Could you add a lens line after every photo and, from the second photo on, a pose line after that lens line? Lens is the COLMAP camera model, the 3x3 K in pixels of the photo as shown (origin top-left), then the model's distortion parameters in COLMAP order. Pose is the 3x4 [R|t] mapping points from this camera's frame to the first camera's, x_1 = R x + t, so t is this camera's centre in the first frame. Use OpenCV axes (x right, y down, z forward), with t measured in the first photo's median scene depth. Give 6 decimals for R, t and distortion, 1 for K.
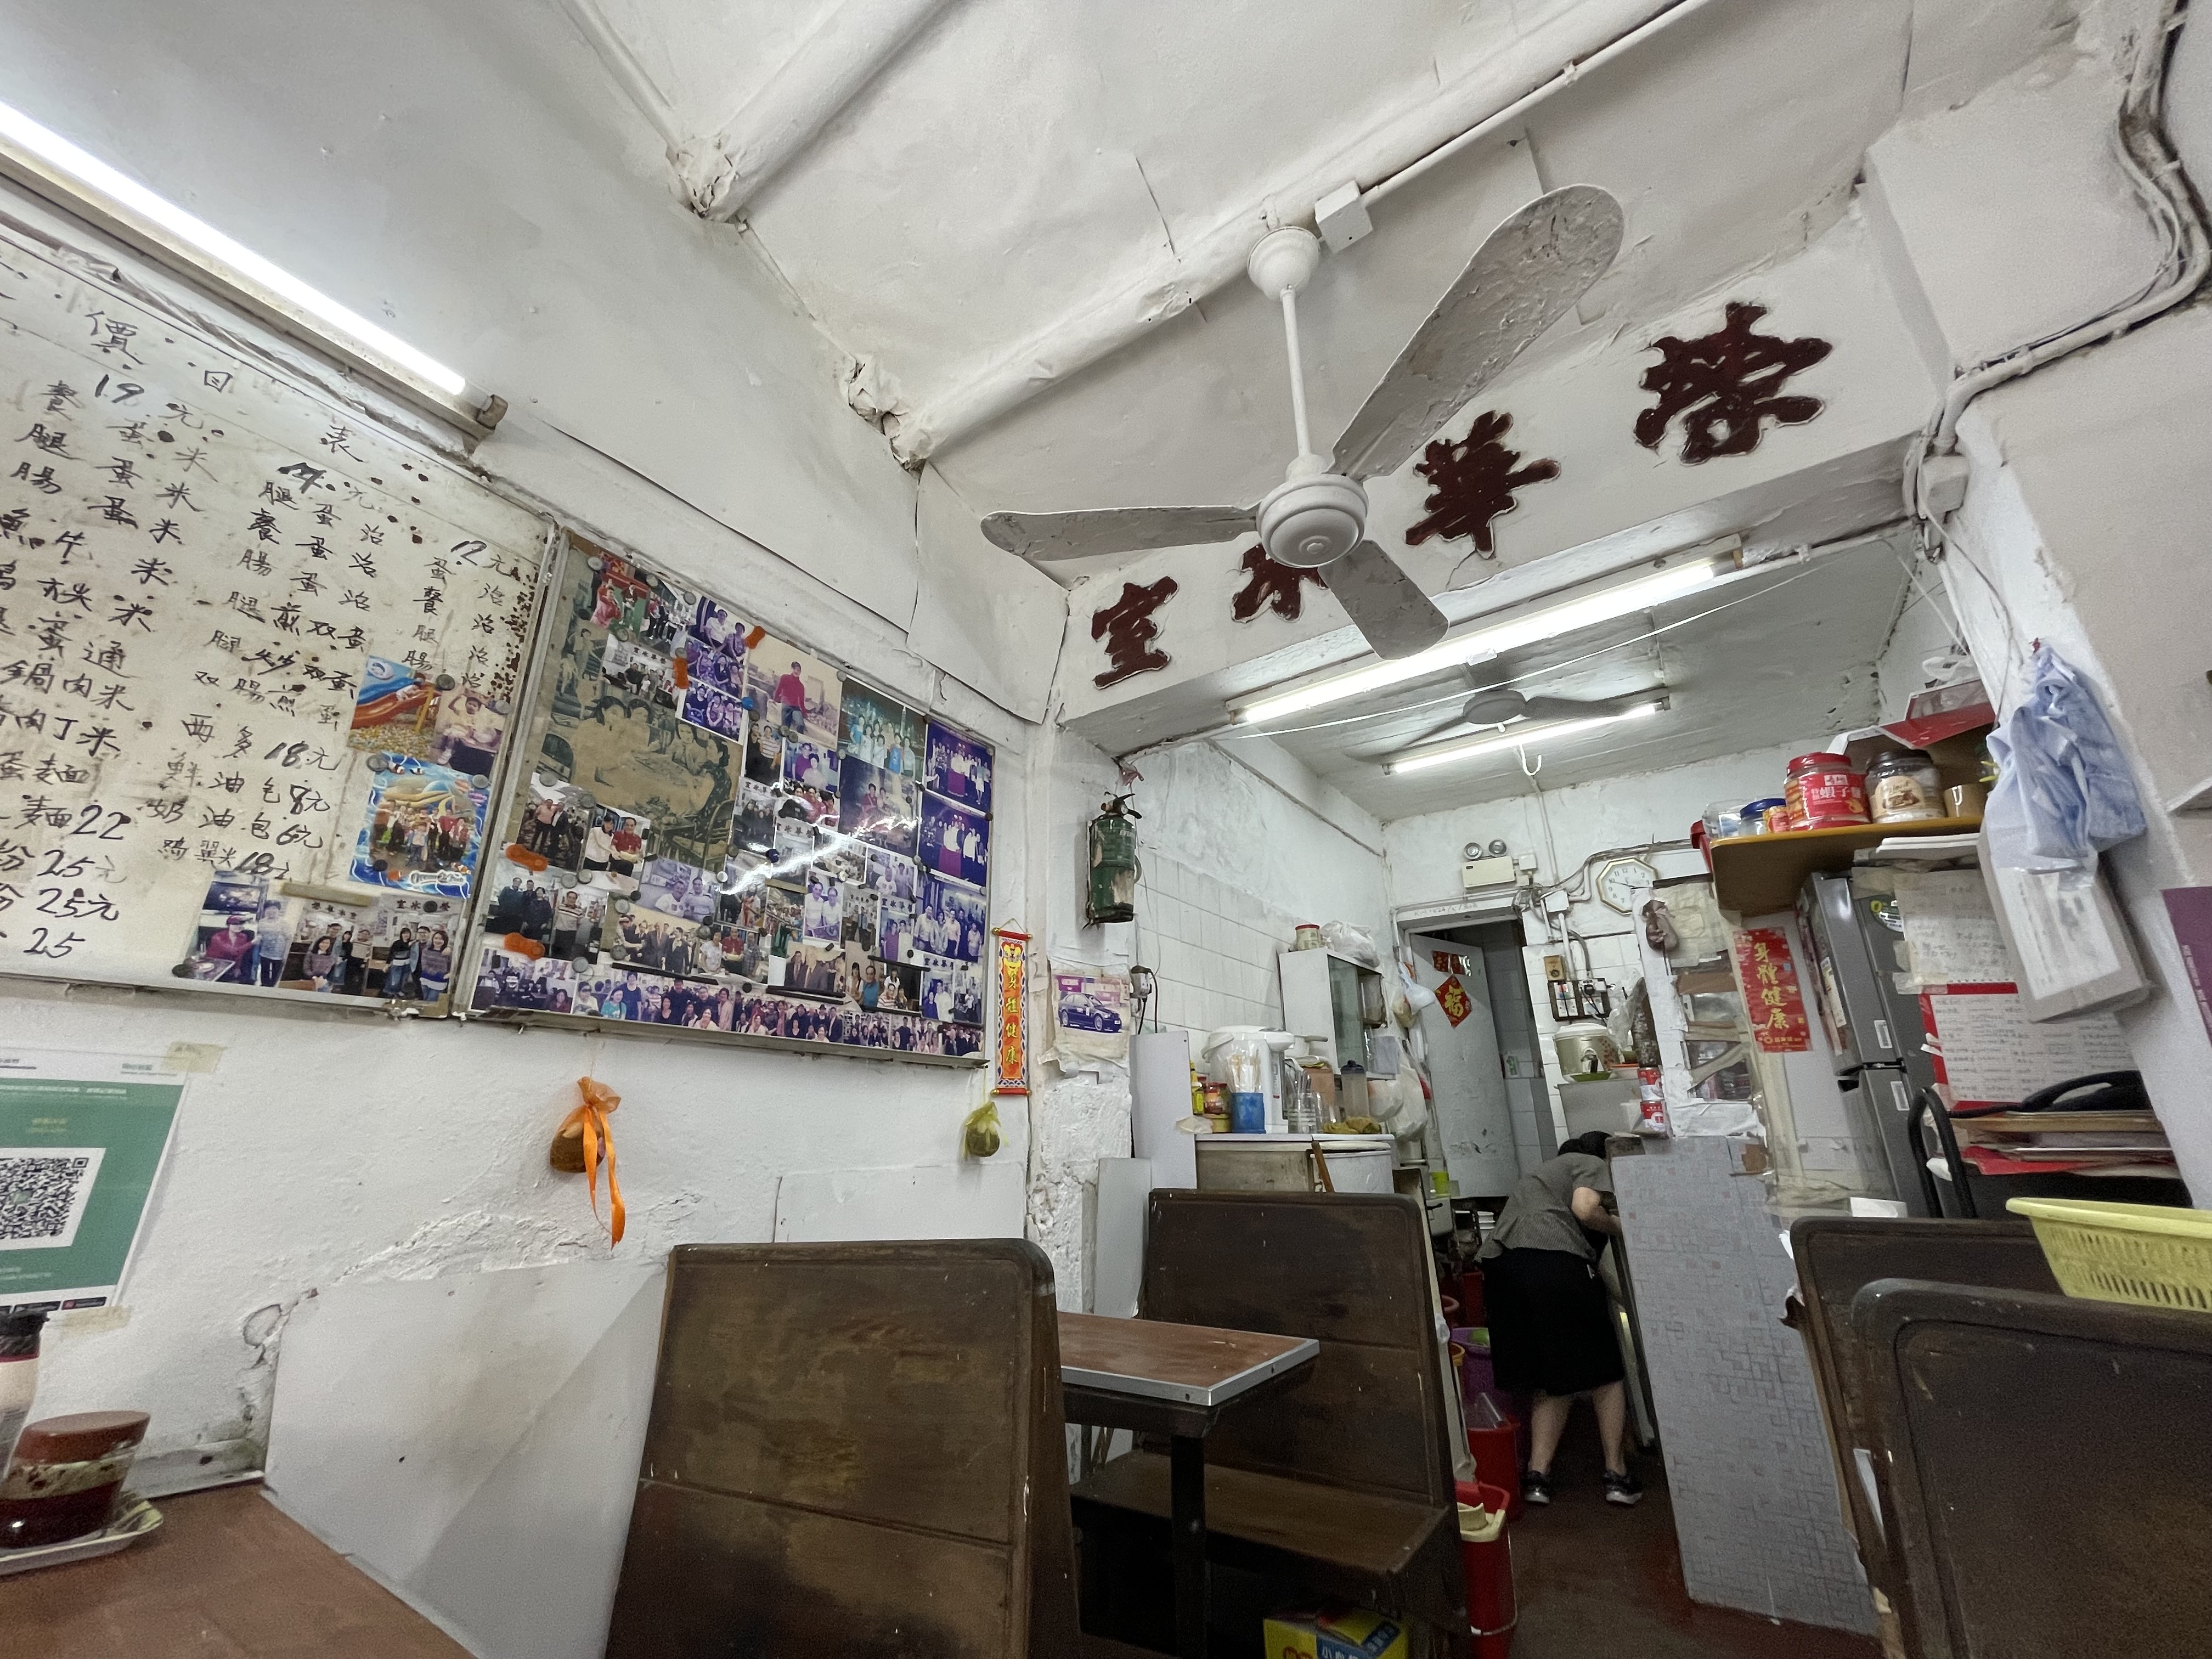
lens RADIAL K [[881.9, 0, 1099.5], [0, 881.9, 833.7], [0, 0, 1]] dist [-0.002278, -0.000217]
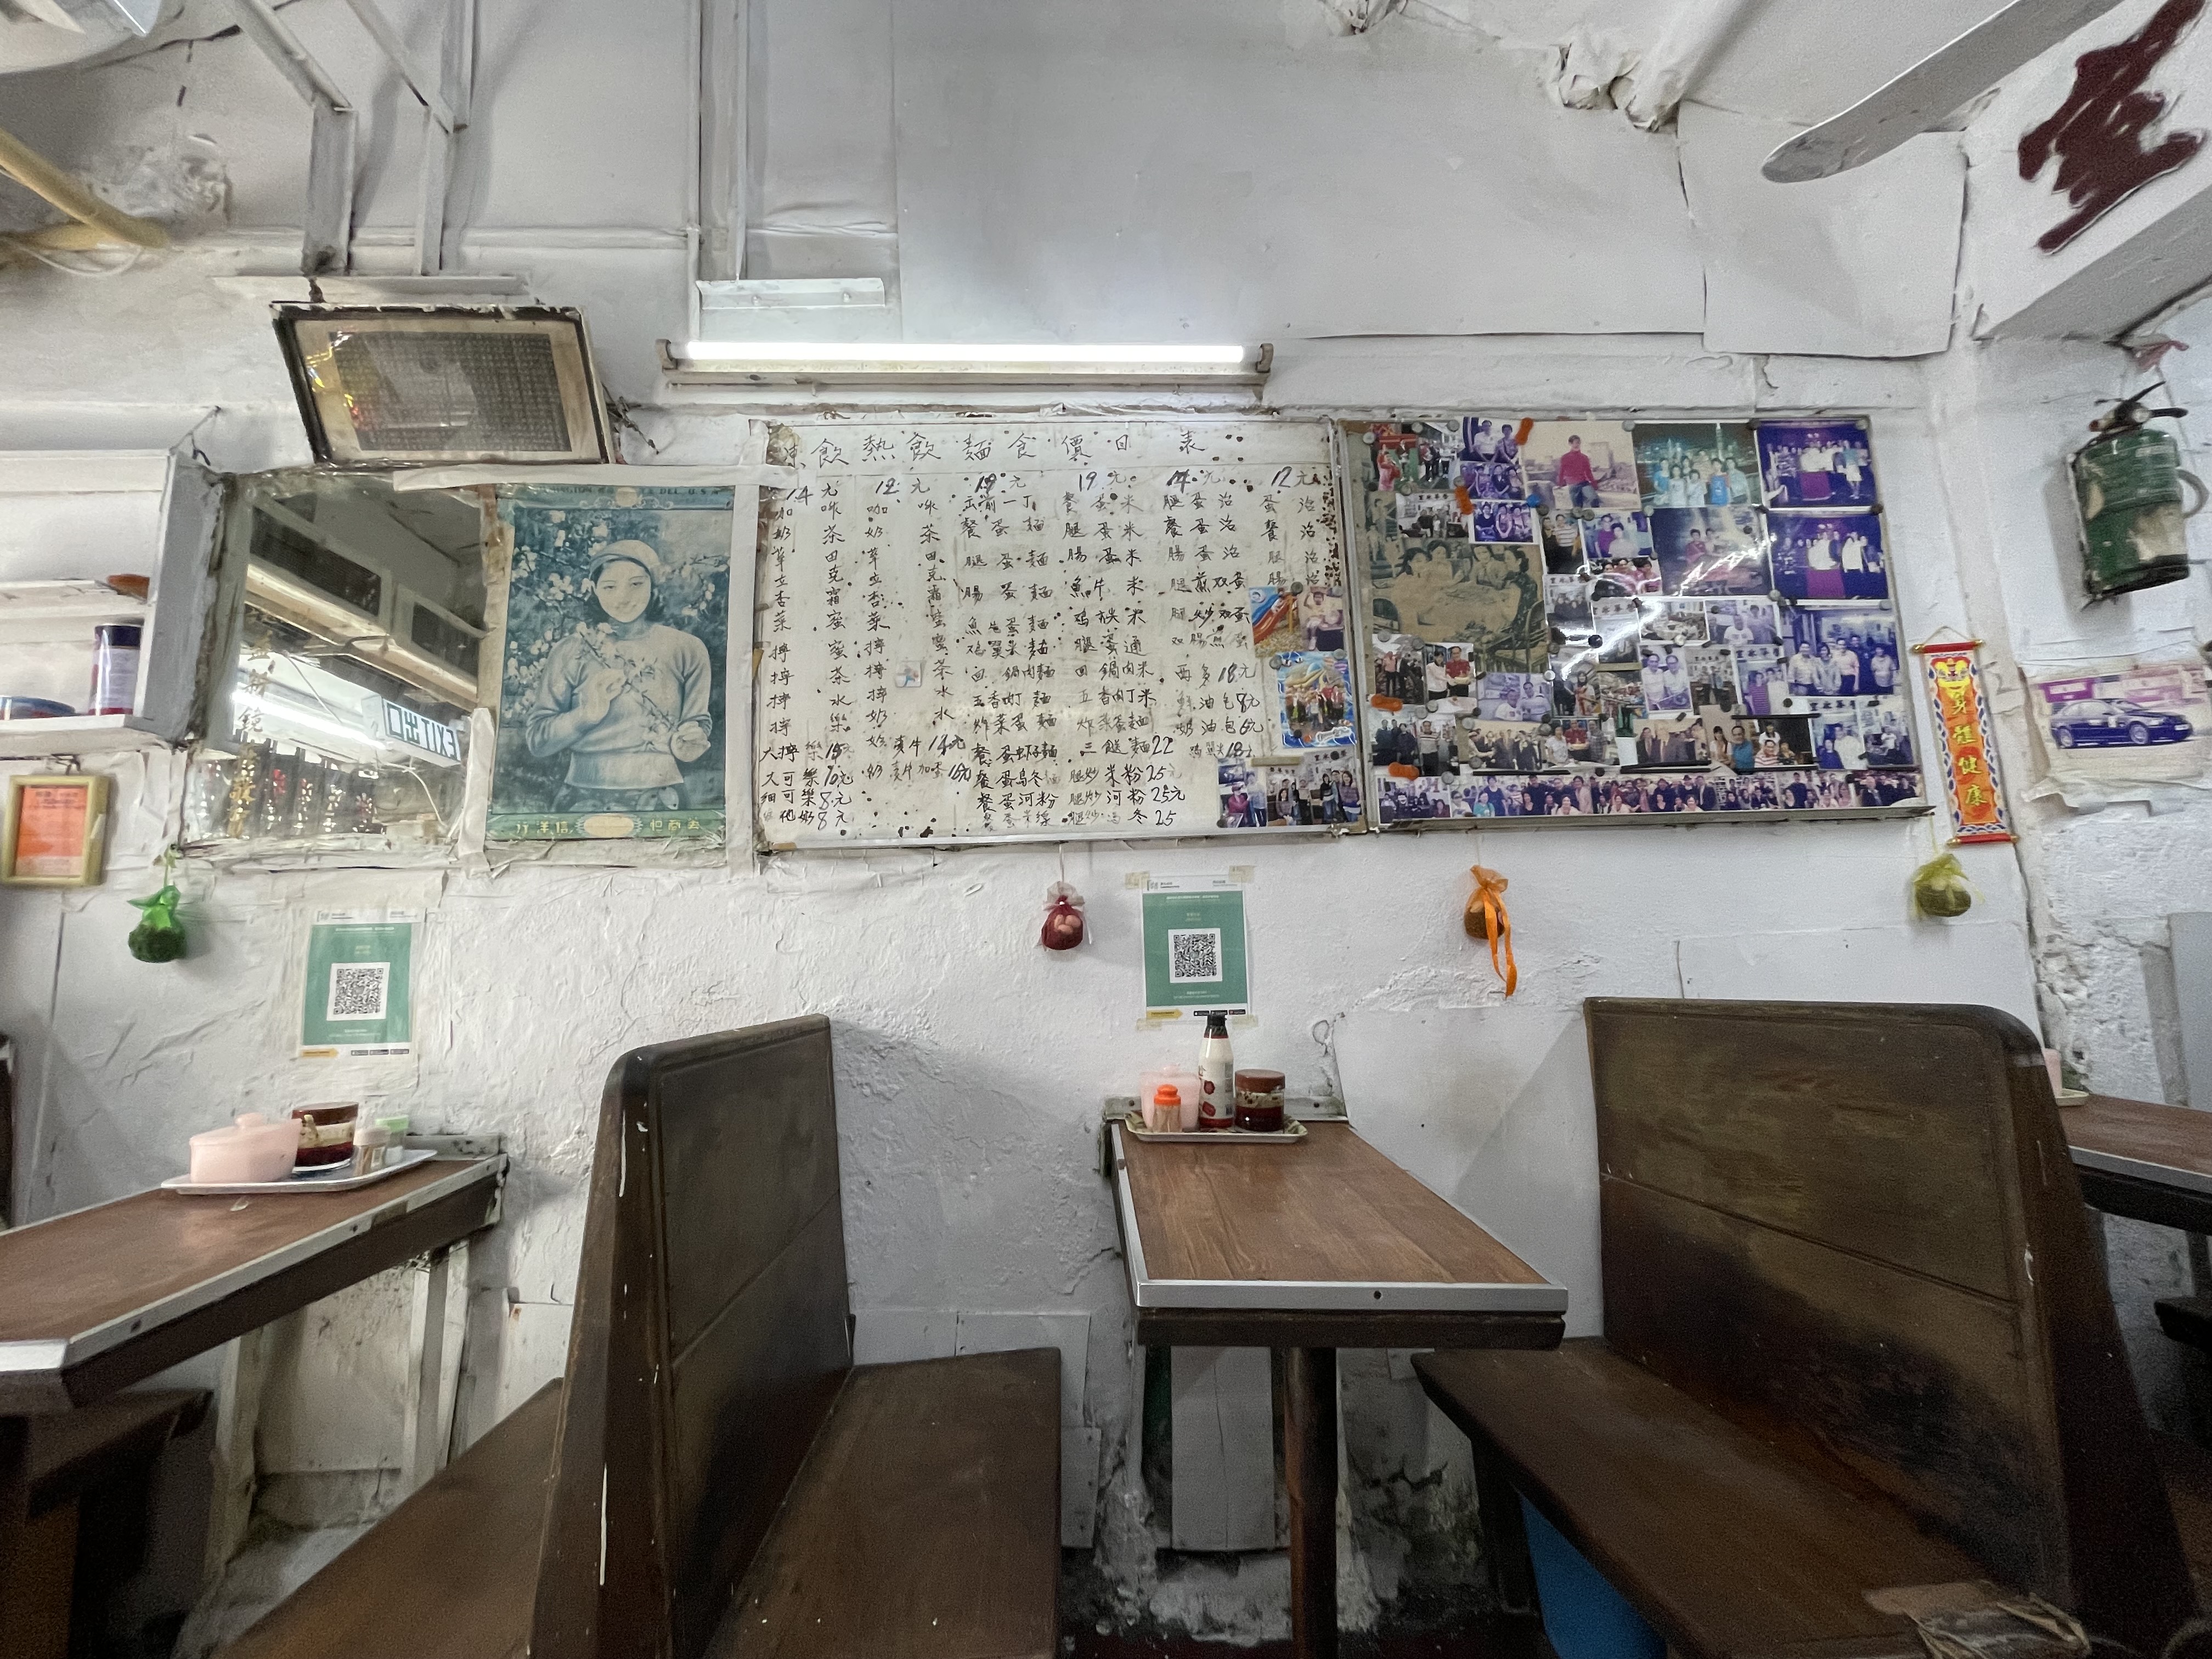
lens RADIAL K [[881.9, 0, 1094.8], [0, 881.9, 823.9], [0, 0, 1]] dist [-0.002278, -0.000217]
pose [[0.593813, -0.111275, -0.796871, 0.078284], [0.297113, 0.950719, 0.088645, -0.041122], [0.747736, -0.289400, 0.597610, -0.102451]]
